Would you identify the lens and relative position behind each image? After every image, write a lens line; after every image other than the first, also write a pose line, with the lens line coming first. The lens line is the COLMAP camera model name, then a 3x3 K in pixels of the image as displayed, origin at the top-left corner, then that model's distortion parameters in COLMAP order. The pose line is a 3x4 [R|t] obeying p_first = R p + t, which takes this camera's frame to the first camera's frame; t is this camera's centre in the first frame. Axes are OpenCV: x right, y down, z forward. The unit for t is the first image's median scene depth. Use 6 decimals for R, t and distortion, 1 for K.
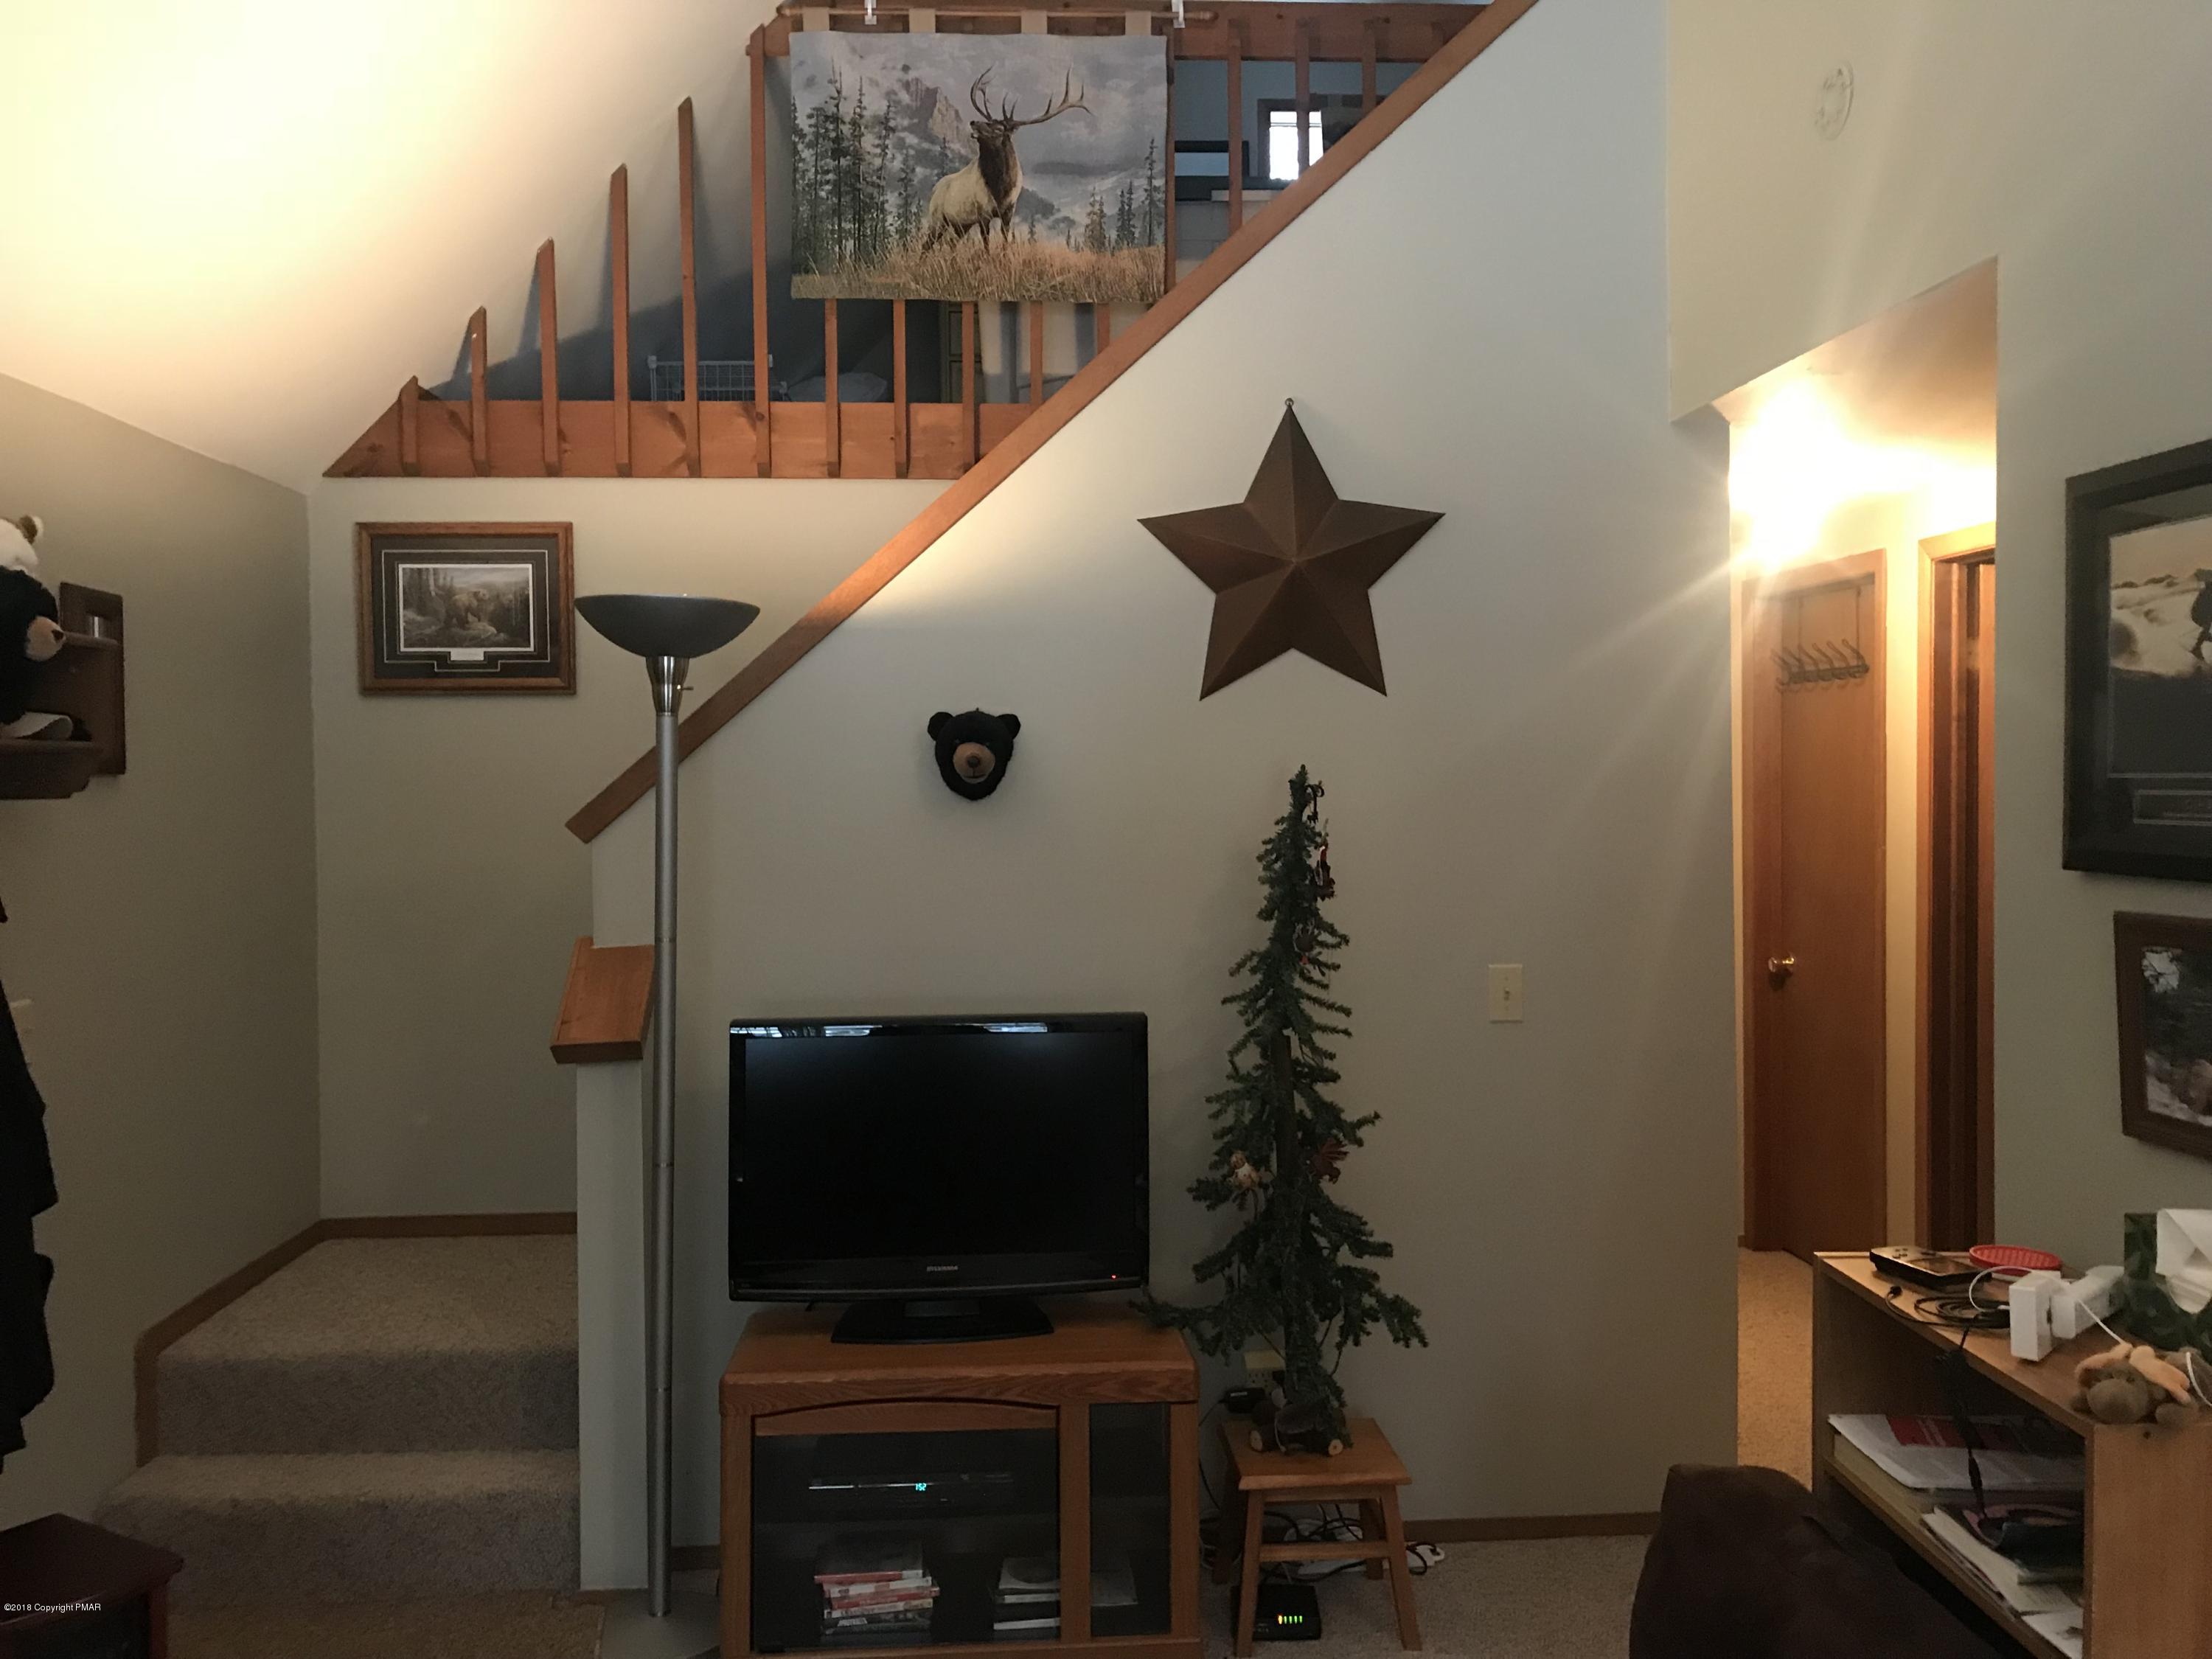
lens RADIAL K [[1805.4, 0, 1115.6], [0, 1805.4, 822.6], [0, 0, 1]] dist [0.004285, 0.003966]
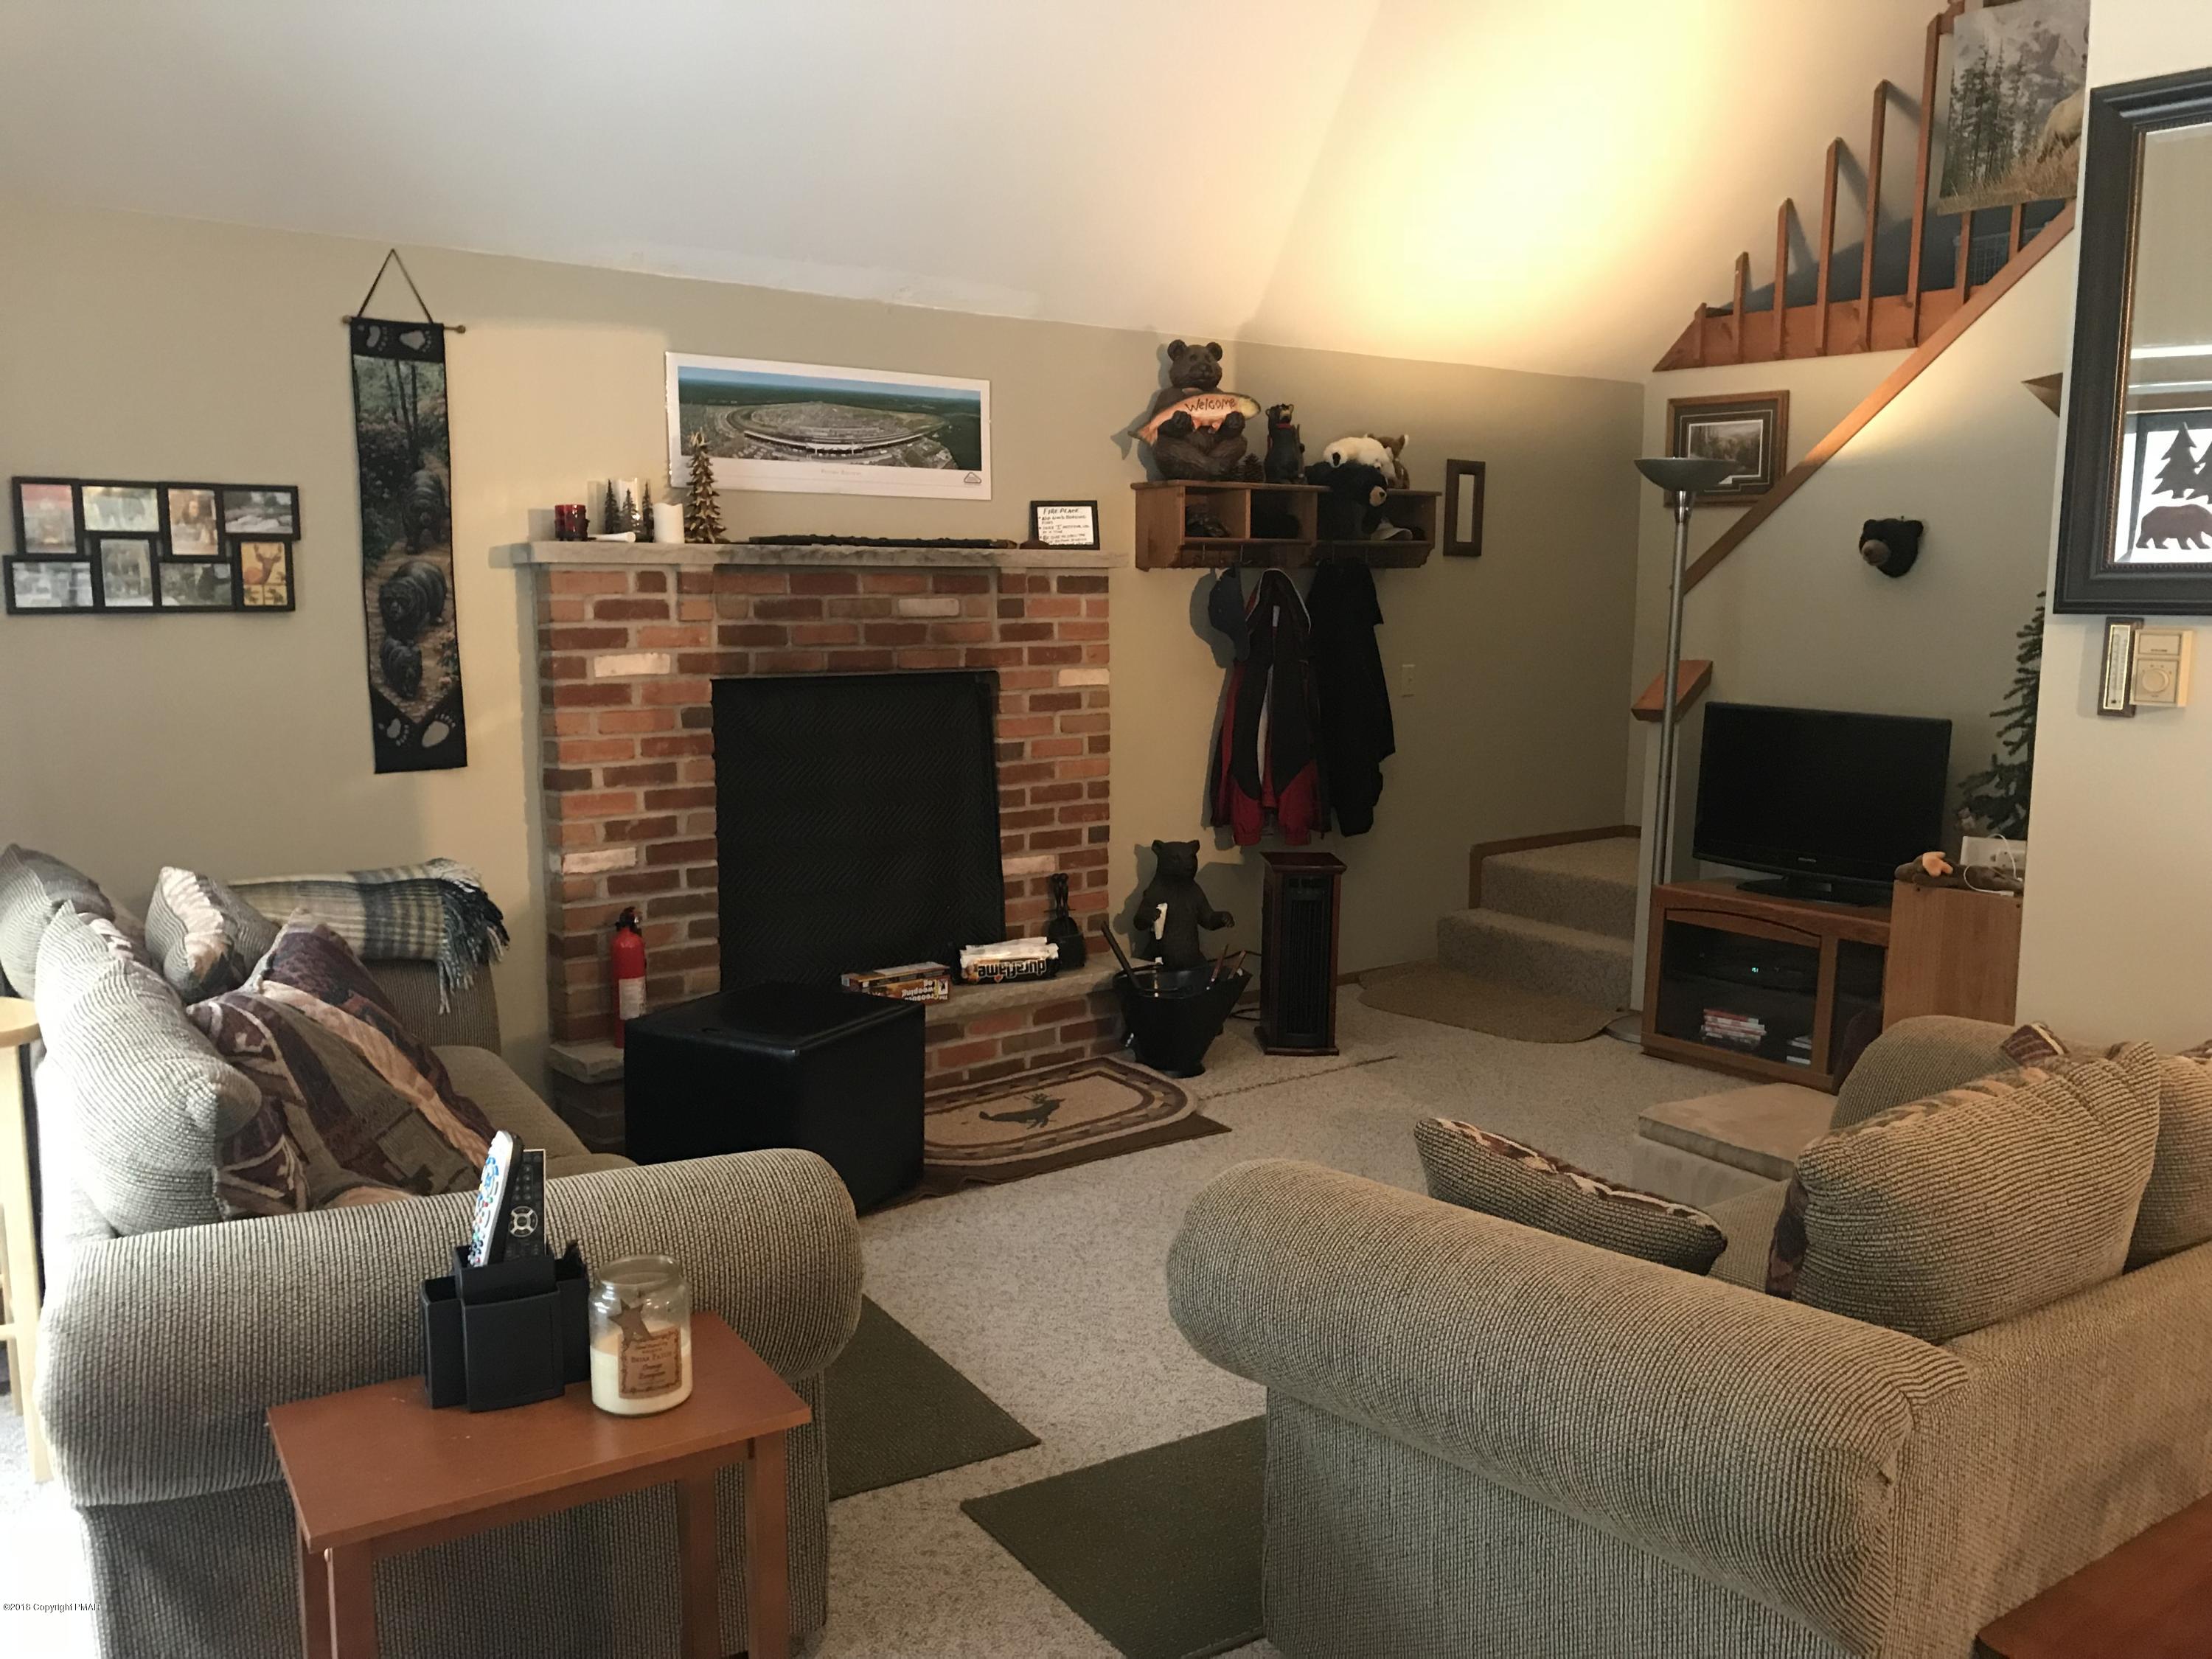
lens RADIAL K [[1805.4, 0, 1115.6], [0, 1805.4, 822.6], [0, 0, 1]] dist [0.004285, 0.003966]
pose [[0.577169, 0.128716, -0.806417, 0.642161], [-0.030981, 0.990240, 0.135883, 0.004432], [0.816037, -0.053444, 0.575524, -0.350520]]
